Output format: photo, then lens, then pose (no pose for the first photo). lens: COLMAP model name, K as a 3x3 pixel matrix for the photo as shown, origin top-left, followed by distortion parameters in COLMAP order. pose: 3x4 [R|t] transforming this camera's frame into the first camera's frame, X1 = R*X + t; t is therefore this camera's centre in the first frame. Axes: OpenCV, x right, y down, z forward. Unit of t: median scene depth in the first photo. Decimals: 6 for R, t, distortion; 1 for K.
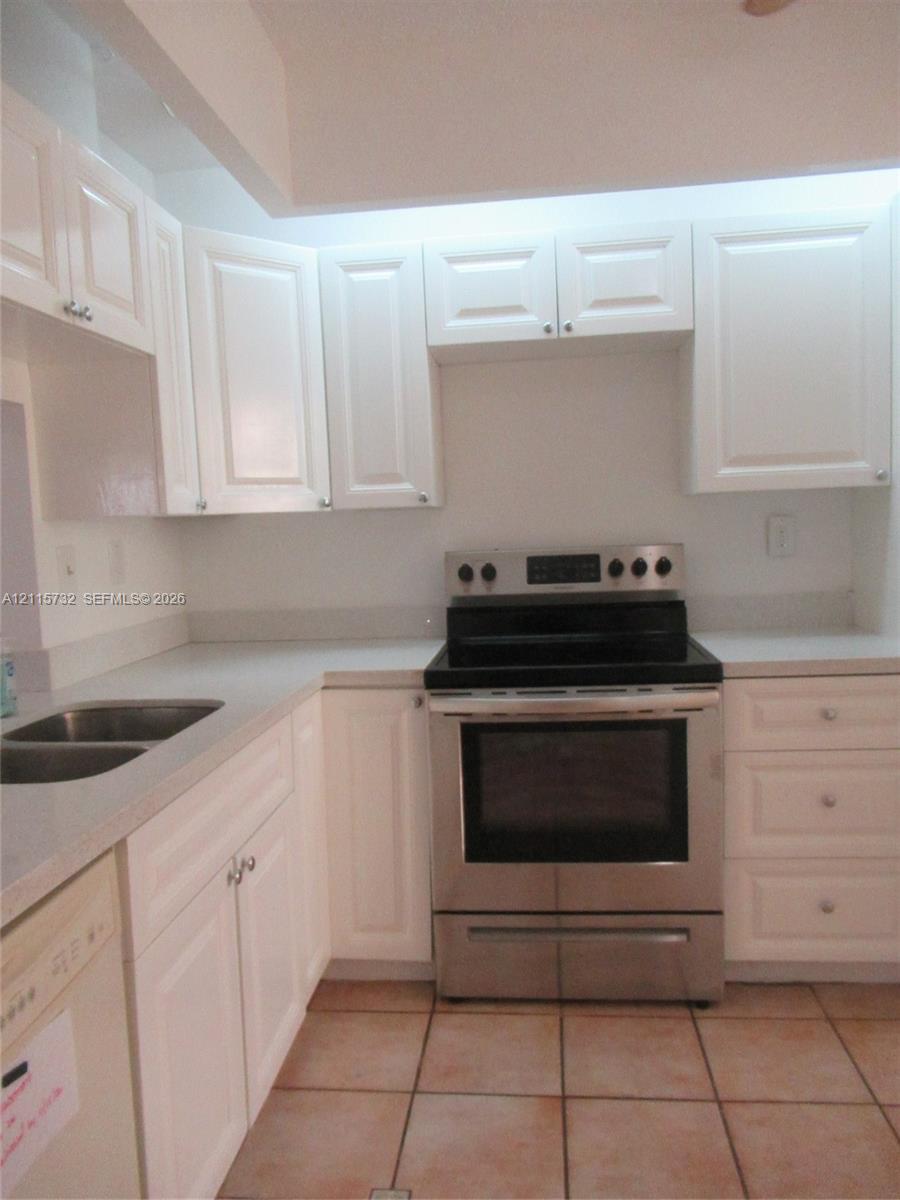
lens RADIAL K [[886.6, 0, 450.0], [0, 886.6, 600.0], [0, 0, 1]] dist [0.000090, -0.001046]
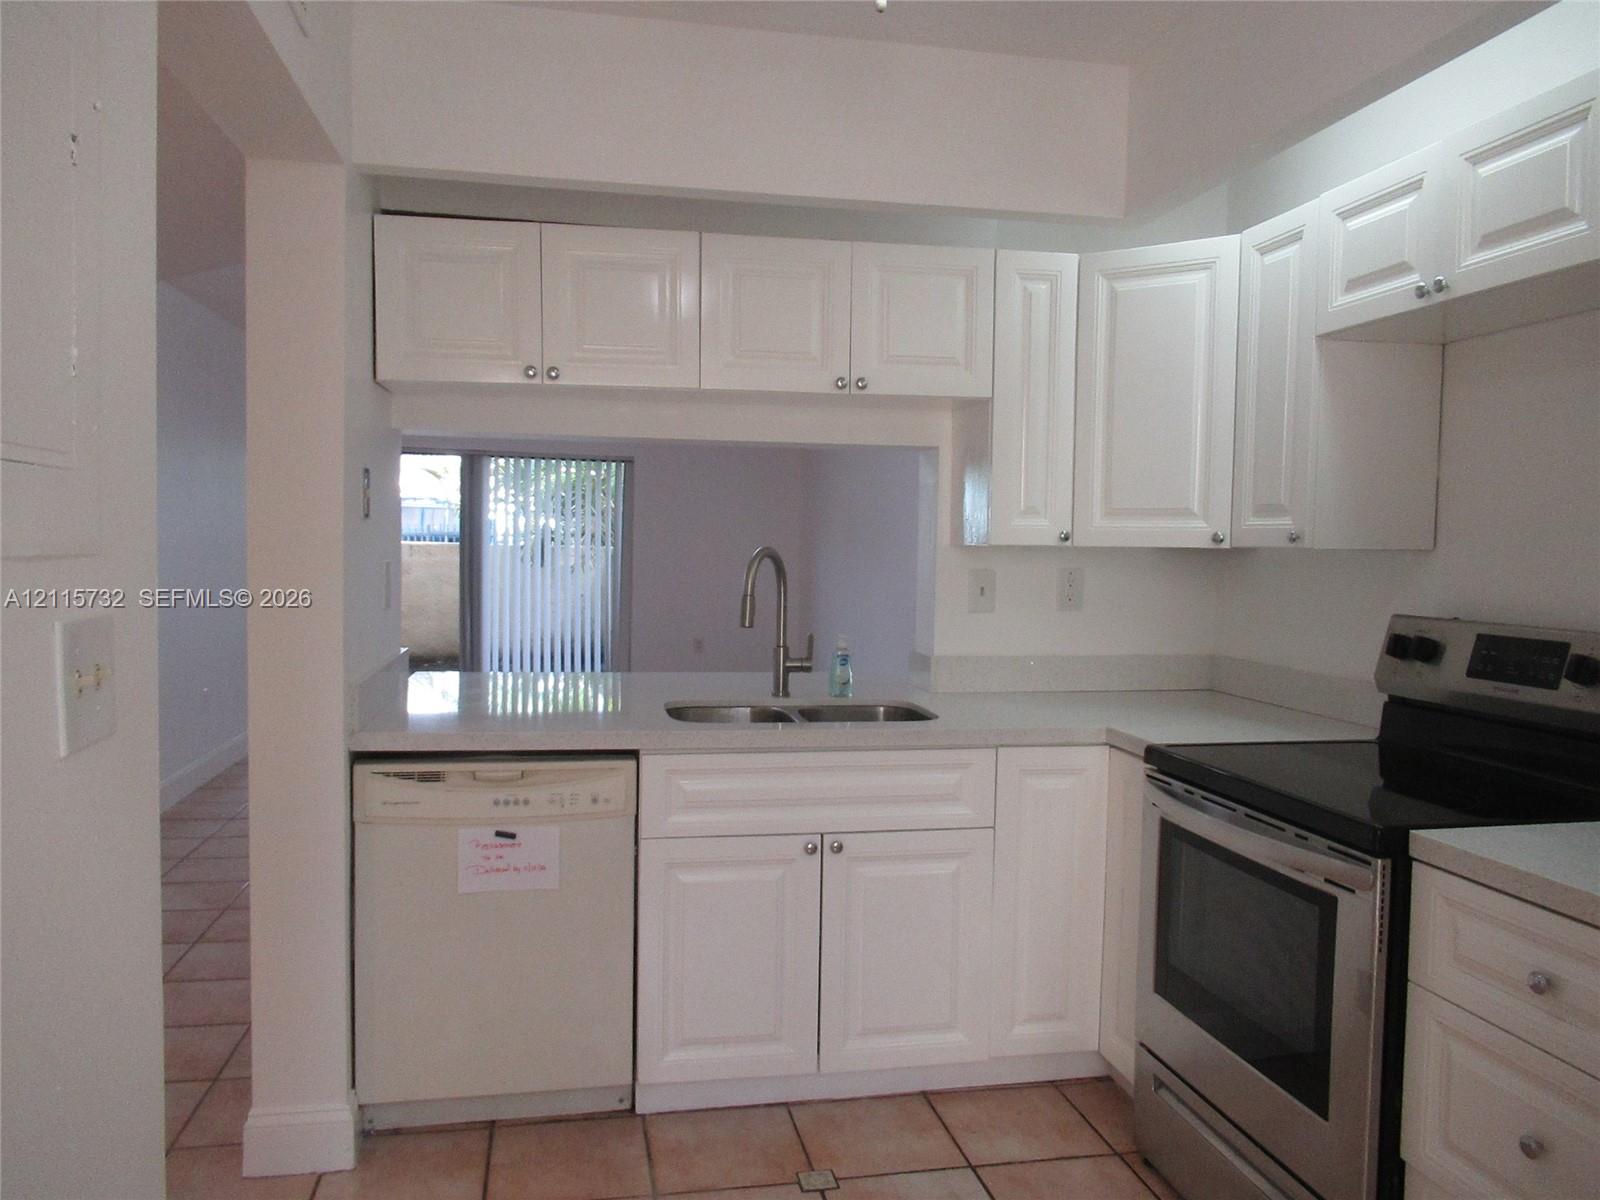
lens RADIAL K [[1182.1, 0, 800.0], [0, 1182.1, 600.0], [0, 0, 1]] dist [0.000090, -0.001046]
pose [[0.293664, 0.091055, -0.951562, 0.877048], [-0.111502, 0.991920, 0.060506, -0.082707], [0.949383, 0.088333, 0.301444, 0.327020]]
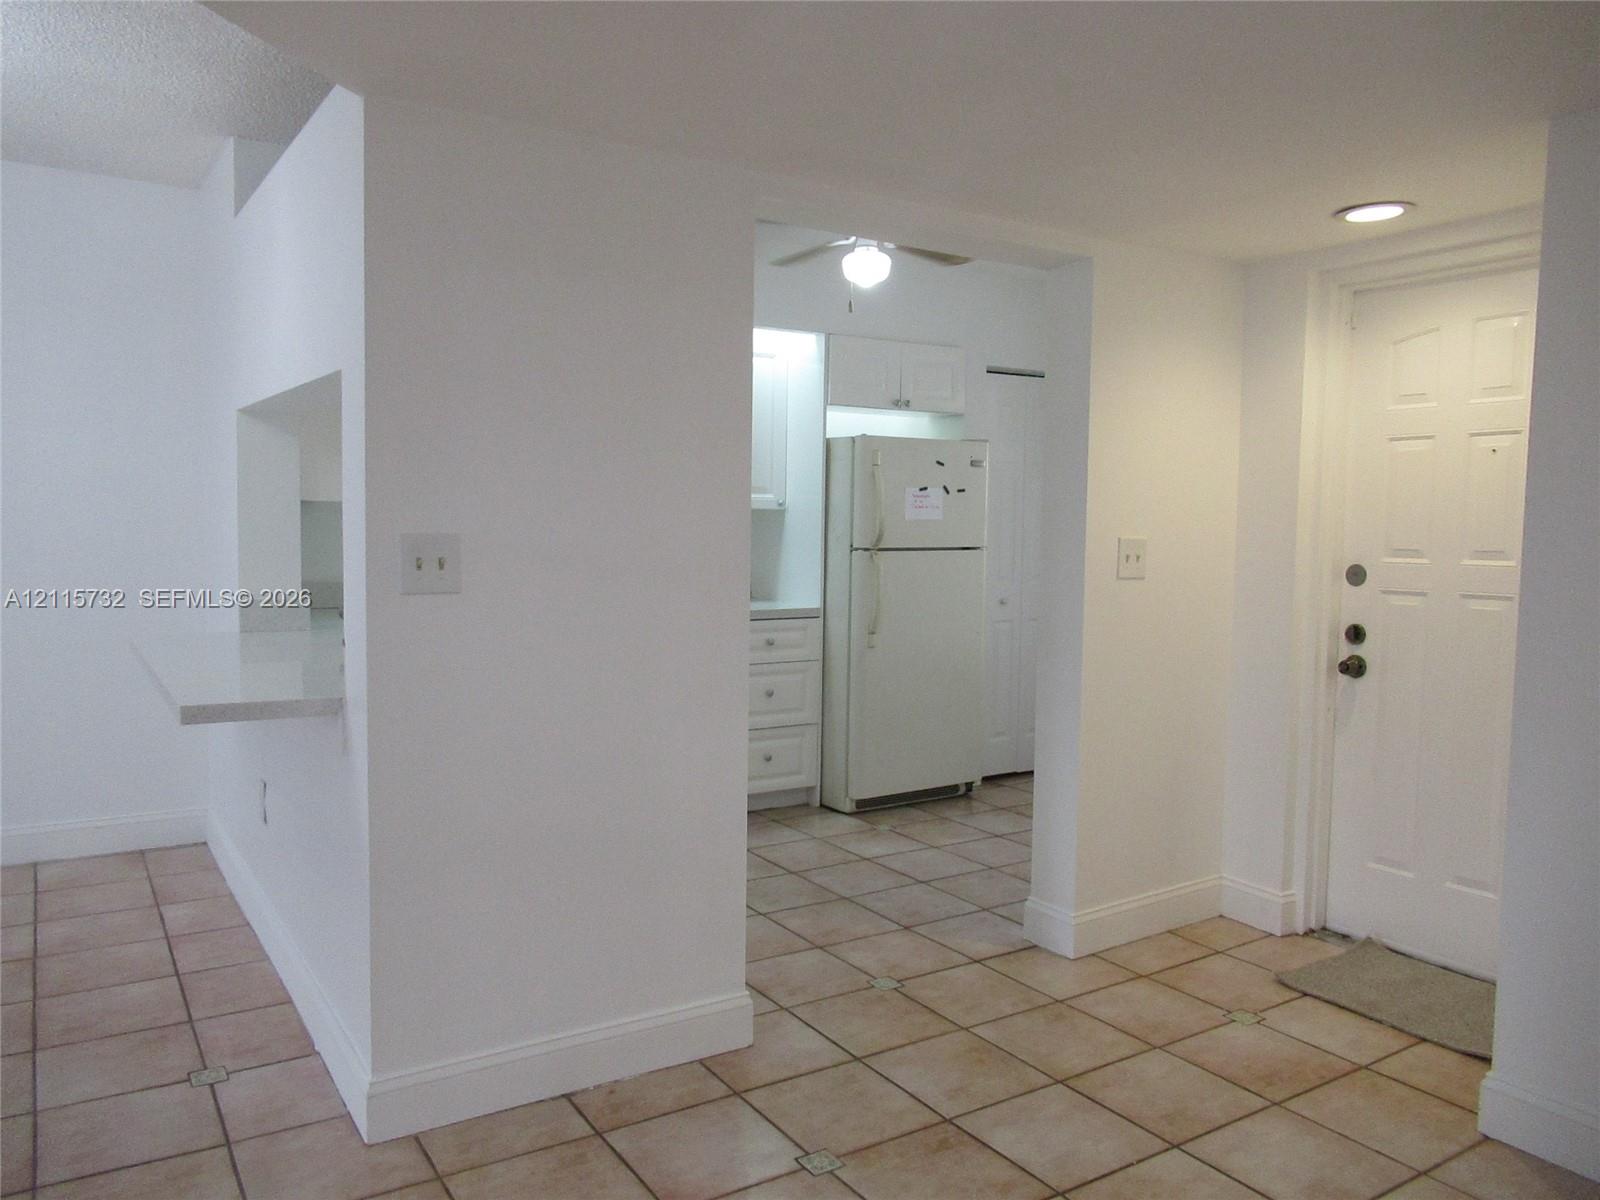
lens RADIAL K [[1182.1, 0, 800.0], [0, 1182.1, 600.0], [0, 0, 1]] dist [0.000090, -0.001046]
pose [[0.375603, -0.020344, 0.926557, -1.525721], [0.067325, 0.997717, -0.005385, 0.059731], [-0.924332, 0.064403, 0.376115, 0.089015]]
